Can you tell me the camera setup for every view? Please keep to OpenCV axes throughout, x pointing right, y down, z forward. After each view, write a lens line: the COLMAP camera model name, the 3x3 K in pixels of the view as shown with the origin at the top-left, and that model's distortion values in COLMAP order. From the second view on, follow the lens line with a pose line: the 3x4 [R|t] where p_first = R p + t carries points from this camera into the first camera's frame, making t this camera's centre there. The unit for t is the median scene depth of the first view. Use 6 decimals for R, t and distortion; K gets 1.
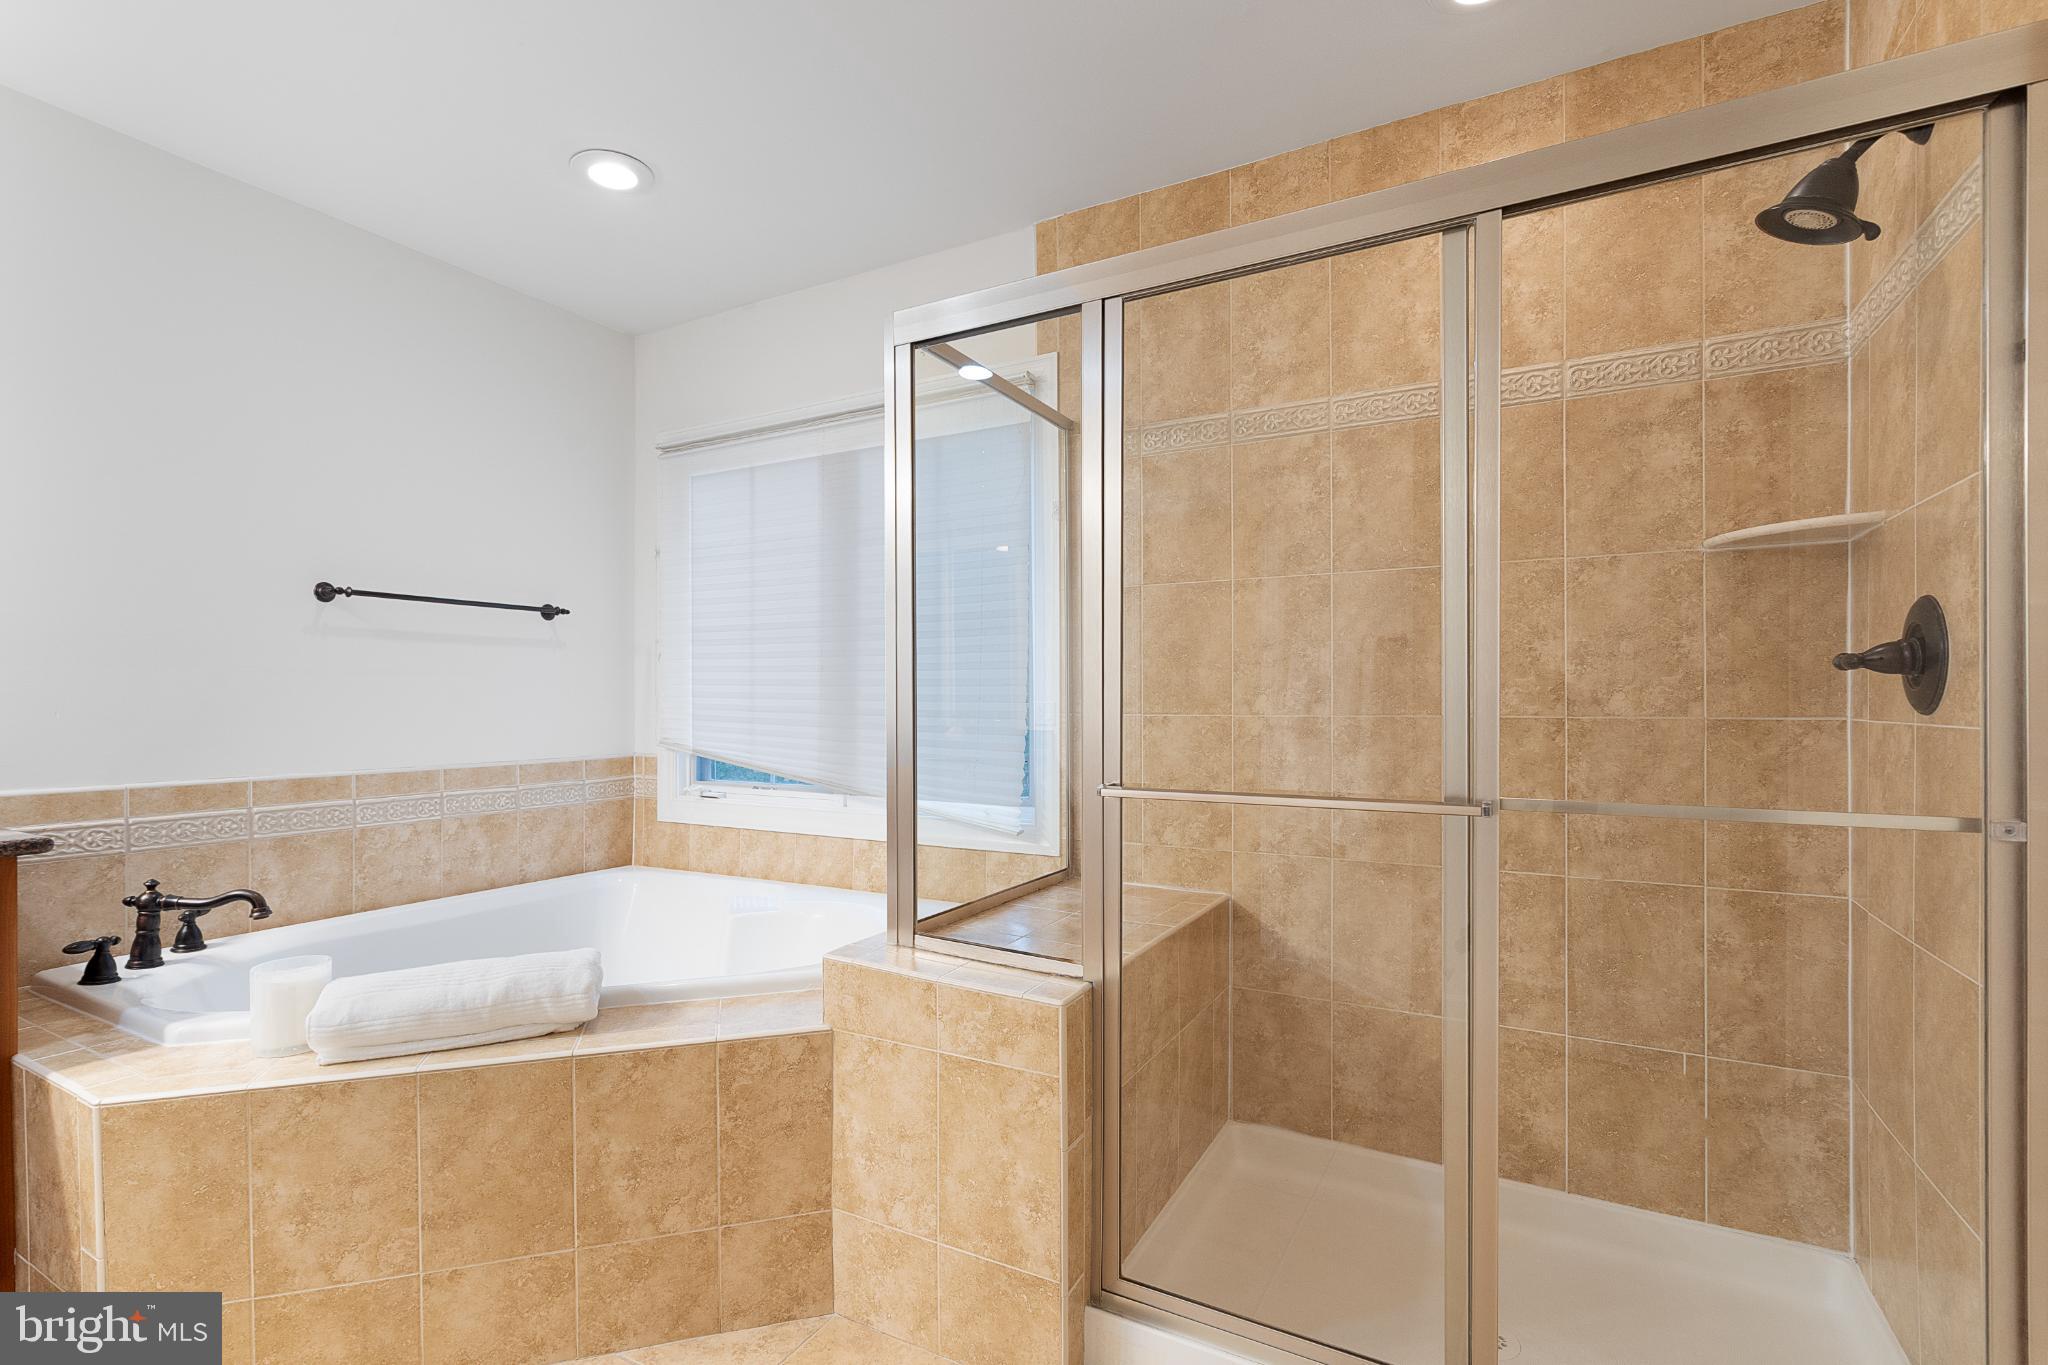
lens RADIAL K [[936.7, 0, 1018.8], [0, 936.7, 700.2], [0, 0, 1]] dist [-0.003816, 0.000362]
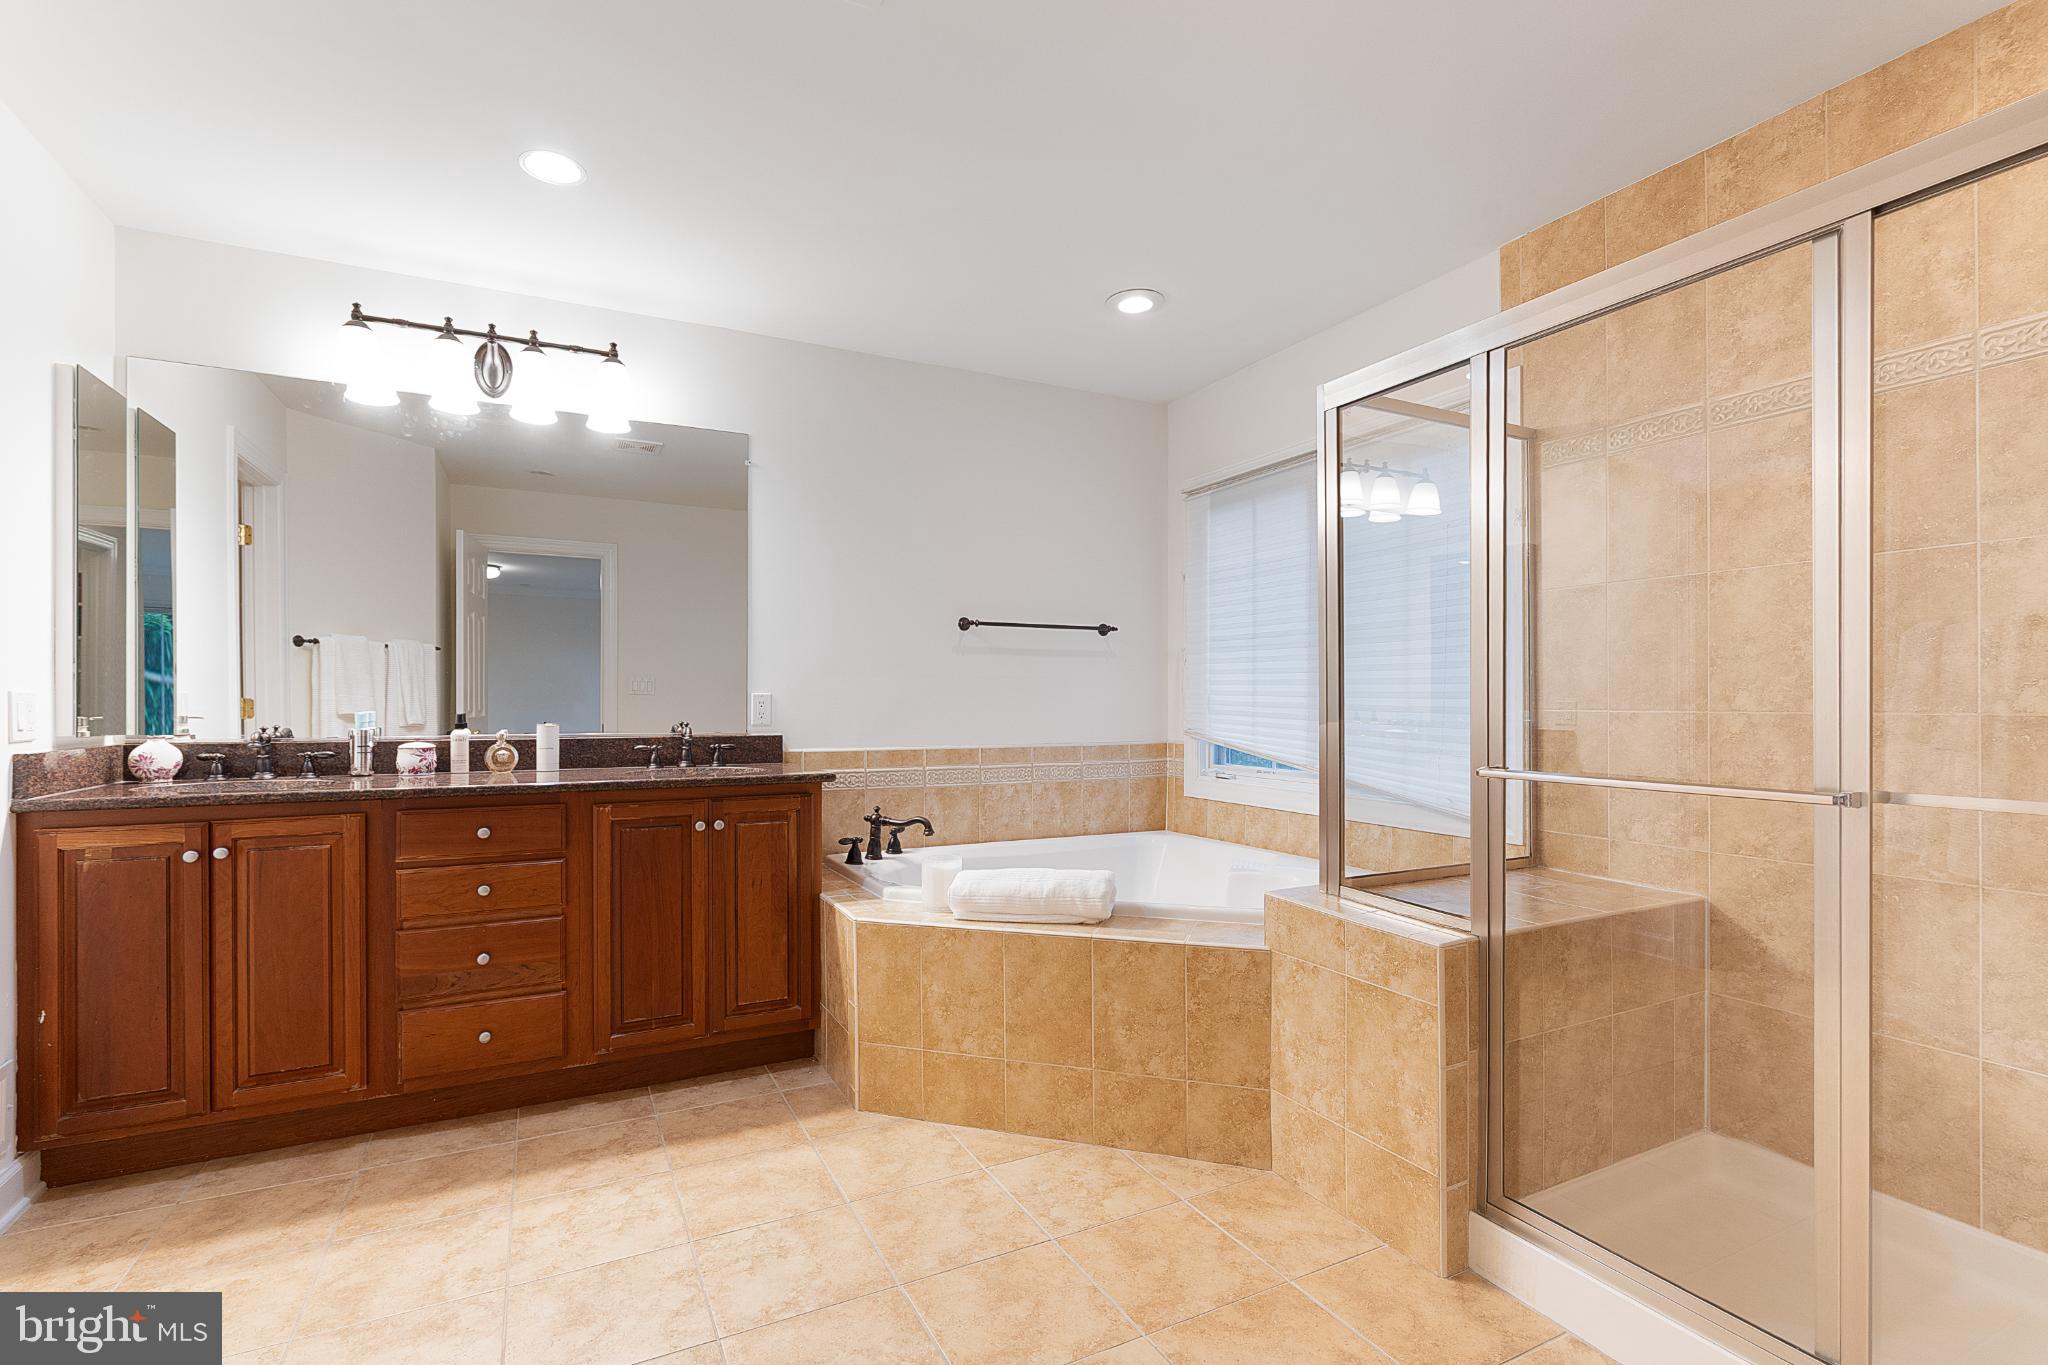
lens RADIAL K [[936.7, 0, 1025.6], [0, 936.7, 691.9], [0, 0, 1]] dist [-0.003816, 0.000362]
pose [[0.832292, -0.003346, -0.554328, 0.212308], [-0.001316, 0.999967, -0.008011, 0.005111], [0.554336, 0.007397, 0.832260, -0.238952]]
